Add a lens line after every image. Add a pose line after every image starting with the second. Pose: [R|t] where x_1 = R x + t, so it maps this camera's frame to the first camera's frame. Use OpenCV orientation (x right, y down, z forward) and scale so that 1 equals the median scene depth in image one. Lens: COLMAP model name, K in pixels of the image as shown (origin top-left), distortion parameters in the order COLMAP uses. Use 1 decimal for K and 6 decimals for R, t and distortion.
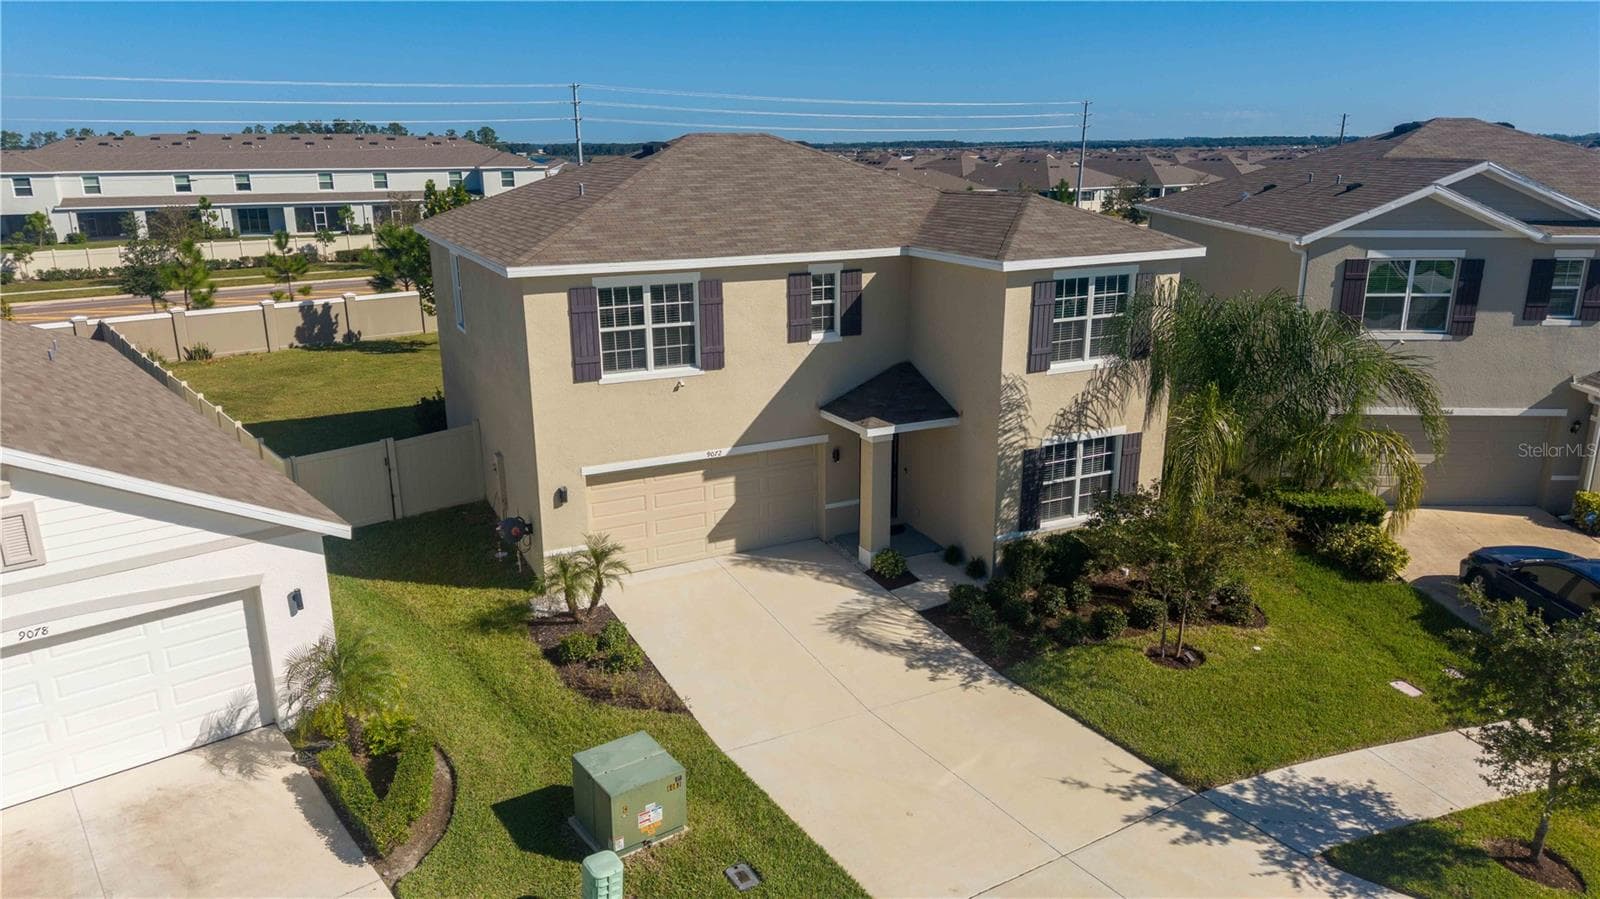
lens RADIAL K [[1071.3, 0, 800.0], [0, 1071.3, 449.5], [0, 0, 1]] dist [0.047367, -0.063629]
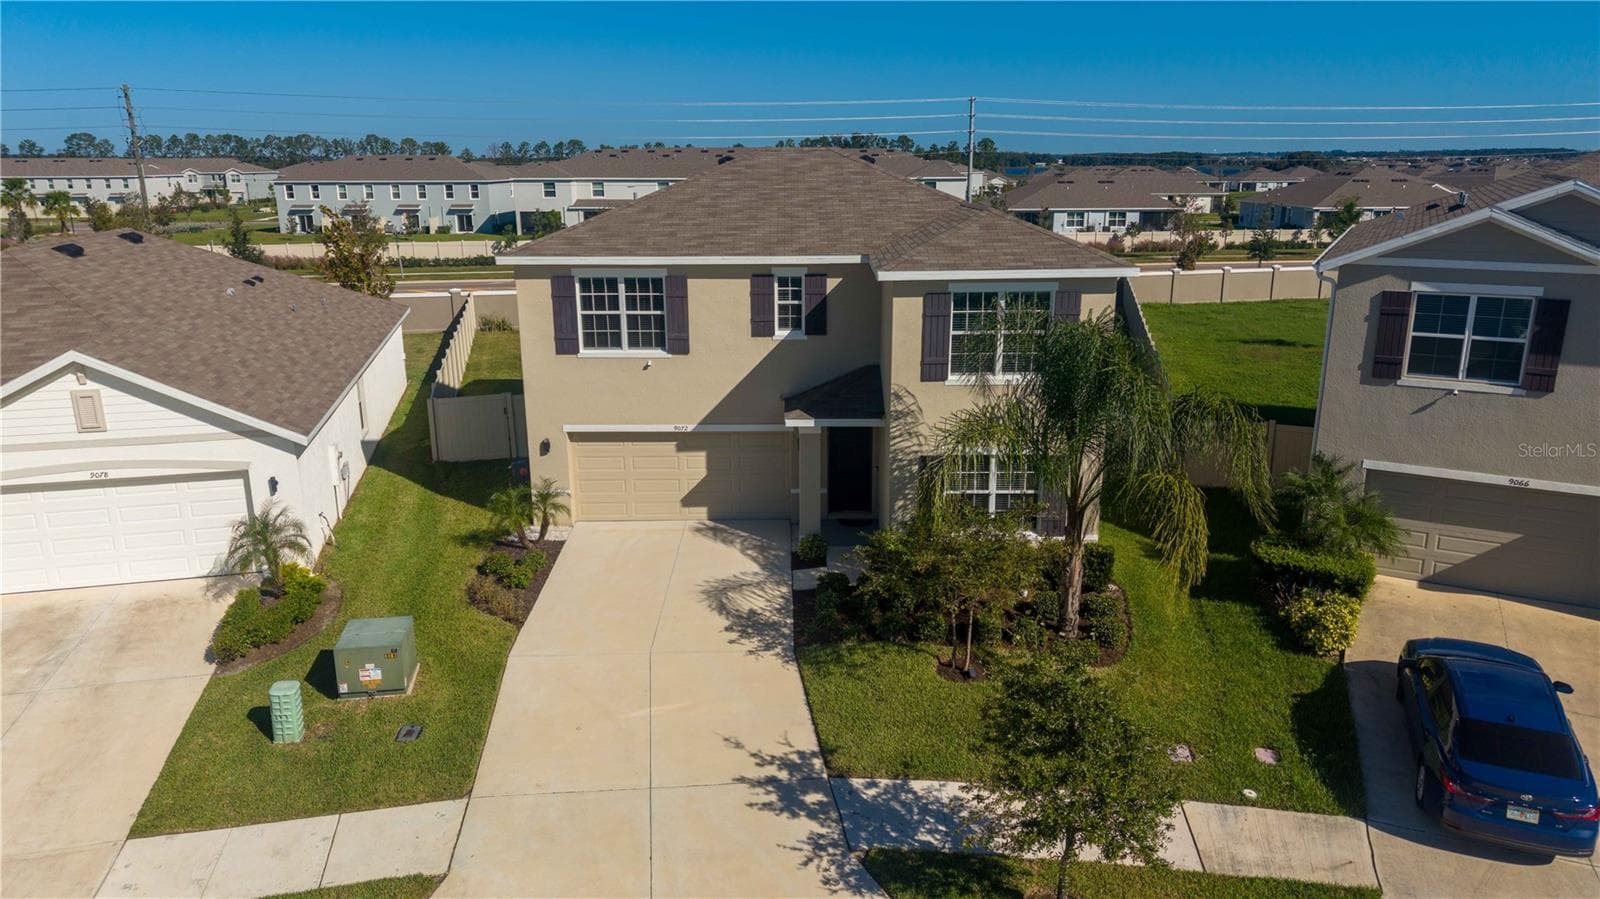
lens RADIAL K [[1071.3, 0, 800.0], [0, 1071.3, 449.5], [0, 0, 1]] dist [0.047367, -0.063629]
pose [[0.895040, 0.117490, -0.430233, 0.546174], [-0.121177, 0.992450, 0.018931, -0.010854], [0.429209, 0.035190, 0.902520, 0.023398]]
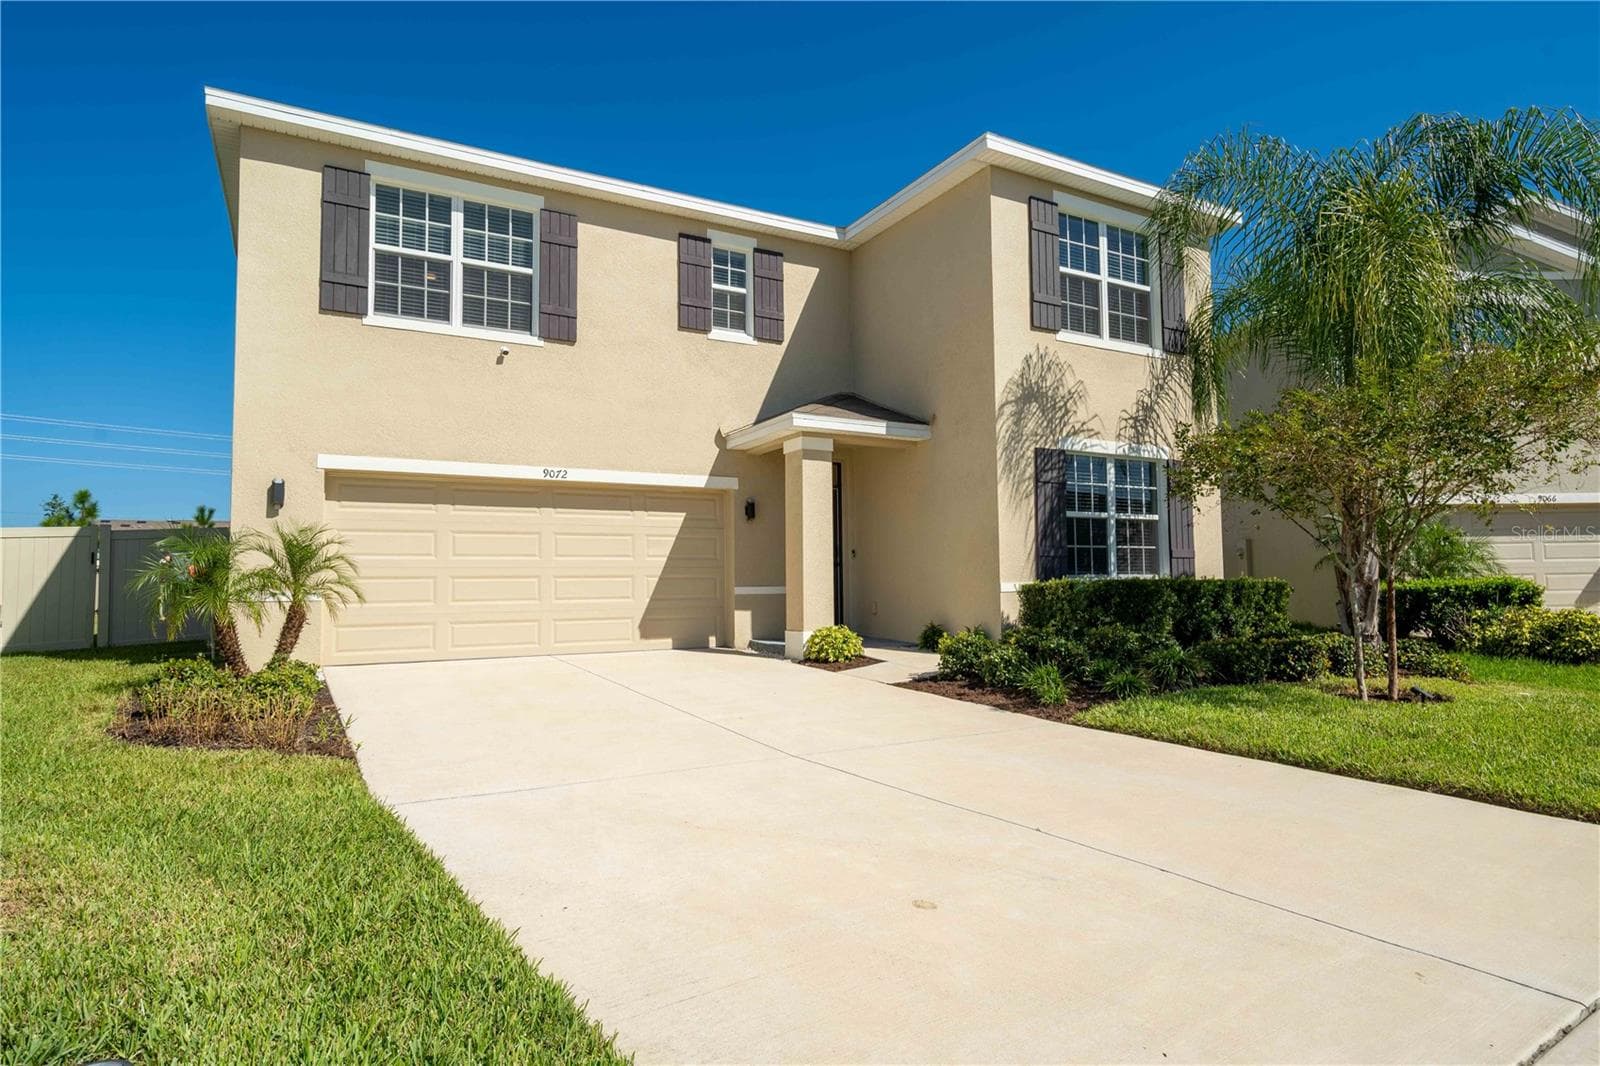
lens RADIAL K [[882.3, 0, 800.0], [0, 882.3, 533.0], [0, 0, 1]] dist [-0.005178, -0.000527]
pose [[0.998938, -0.002899, 0.045993, 0.043442], [0.018307, 0.940857, -0.338308, 0.226046], [-0.042292, 0.338790, 0.939911, 0.526259]]
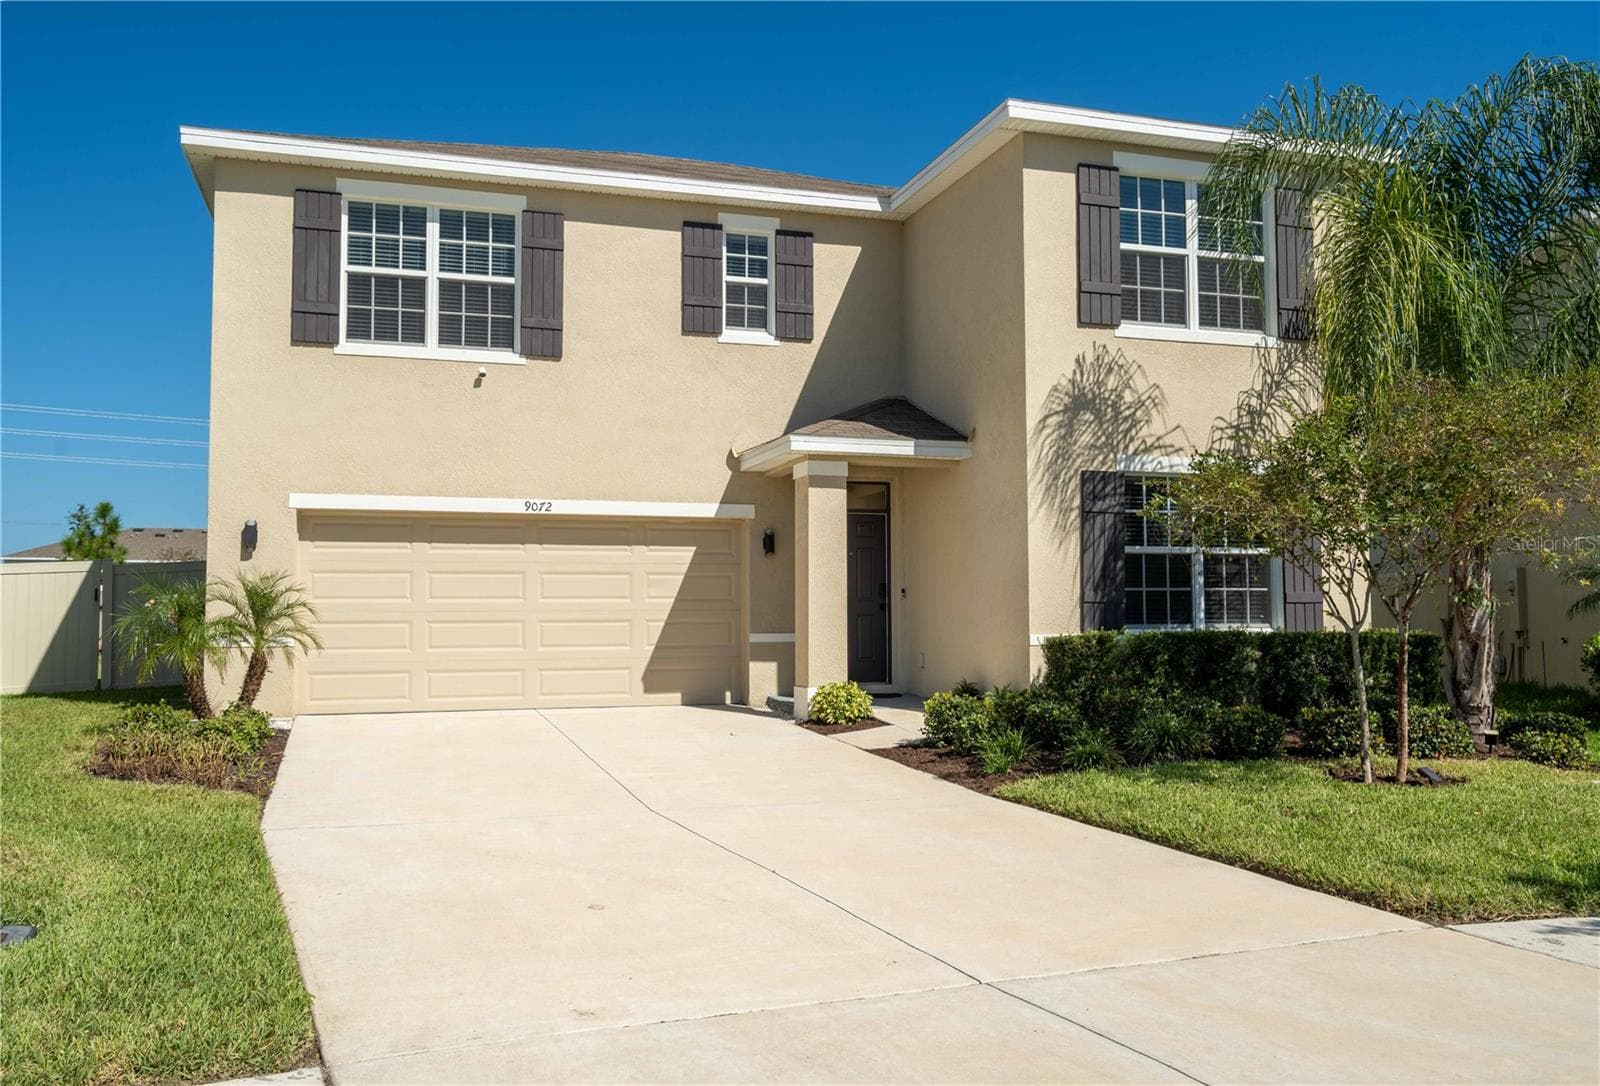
lens RADIAL K [[1309.4, 0, 800.0], [0, 1309.4, 543.0], [0, 0, 1]] dist [-0.015280, -0.004776]
pose [[0.987392, -0.006687, -0.158155, 0.175087], [-0.046325, 0.943160, -0.329094, 0.255035], [0.151366, 0.332271, 0.930959, 0.386902]]
